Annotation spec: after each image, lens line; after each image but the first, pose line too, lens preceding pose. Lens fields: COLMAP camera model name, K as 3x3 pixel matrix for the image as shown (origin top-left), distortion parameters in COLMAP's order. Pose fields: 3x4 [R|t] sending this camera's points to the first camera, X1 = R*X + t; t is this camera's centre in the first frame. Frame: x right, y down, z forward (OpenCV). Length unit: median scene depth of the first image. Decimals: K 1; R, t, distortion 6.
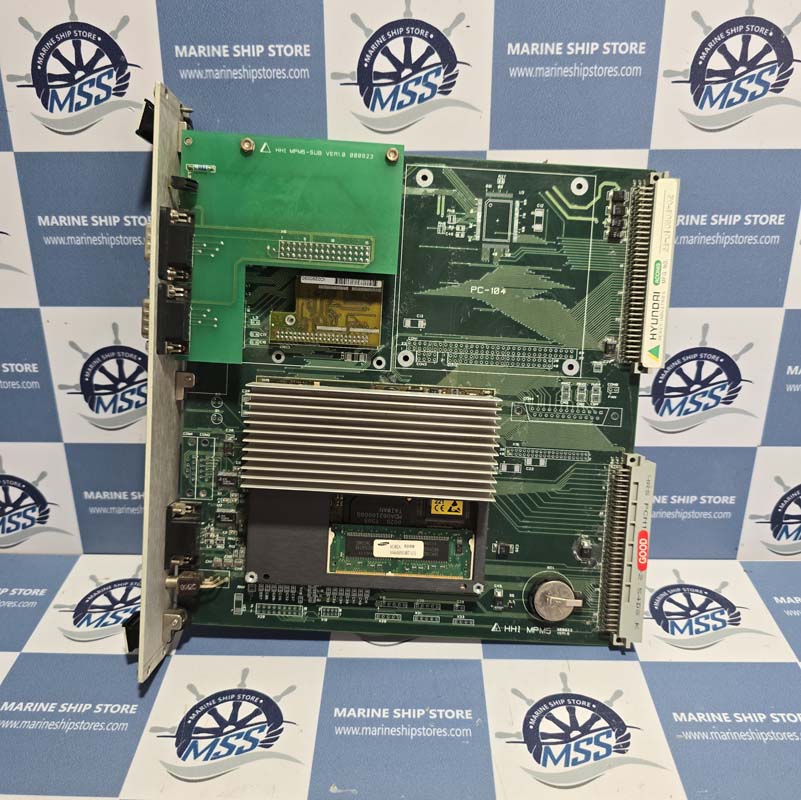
lens RADIAL K [[721.7, 0, 400.5], [0, 721.7, 400.0], [0, 0, 1]] dist [0.010137, -0.019898]
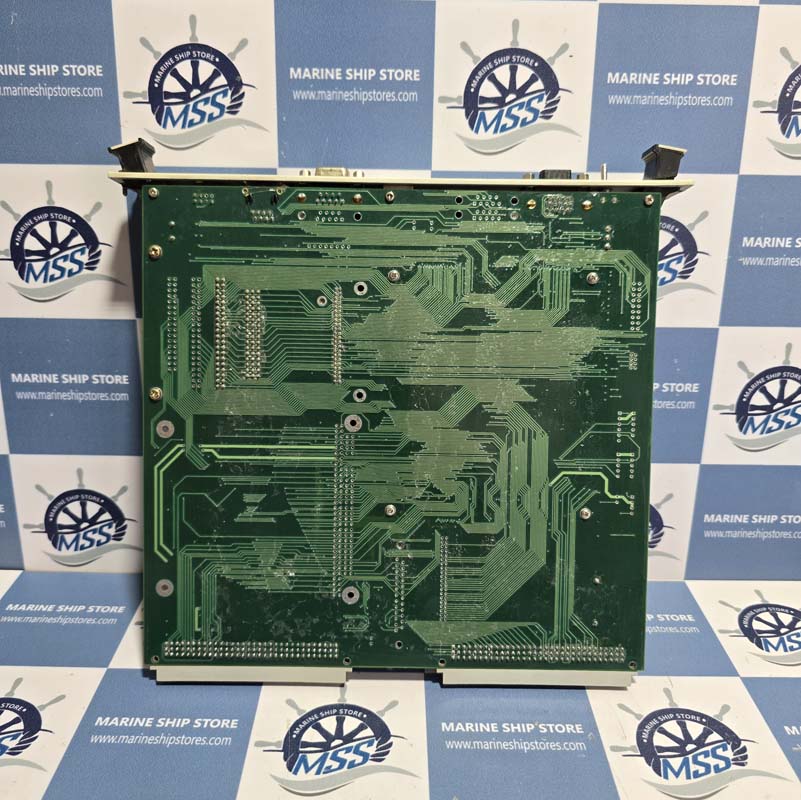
lens RADIAL K [[721.7, 0, 400.5], [0, 721.7, 400.0], [0, 0, 1]] dist [0.010137, -0.019898]
pose [[0.999577, 0.011343, 0.026777, -0.175233], [-0.009144, 0.996684, -0.080851, 0.070720], [-0.027606, 0.080572, 0.996366, -0.005694]]
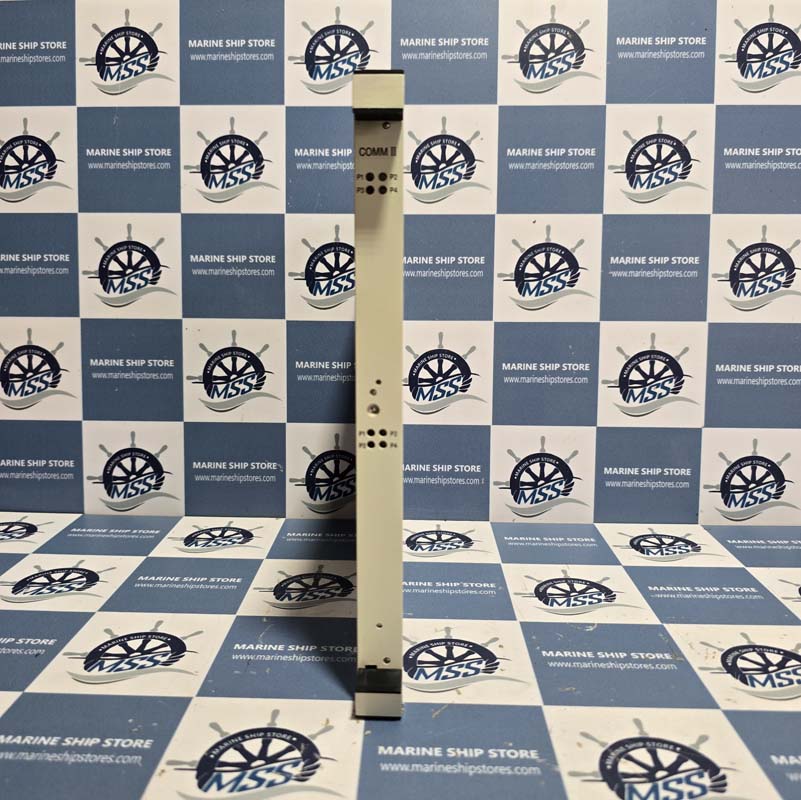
lens RADIAL K [[721.7, 0, 400.5], [0, 721.7, 400.0], [0, 0, 1]] dist [0.010137, -0.019898]
pose [[0.999898, 0.013823, -0.003680, -0.067186], [-0.014291, 0.954414, -0.298144, 0.283836], [-0.000609, 0.298166, 0.954514, 0.046360]]
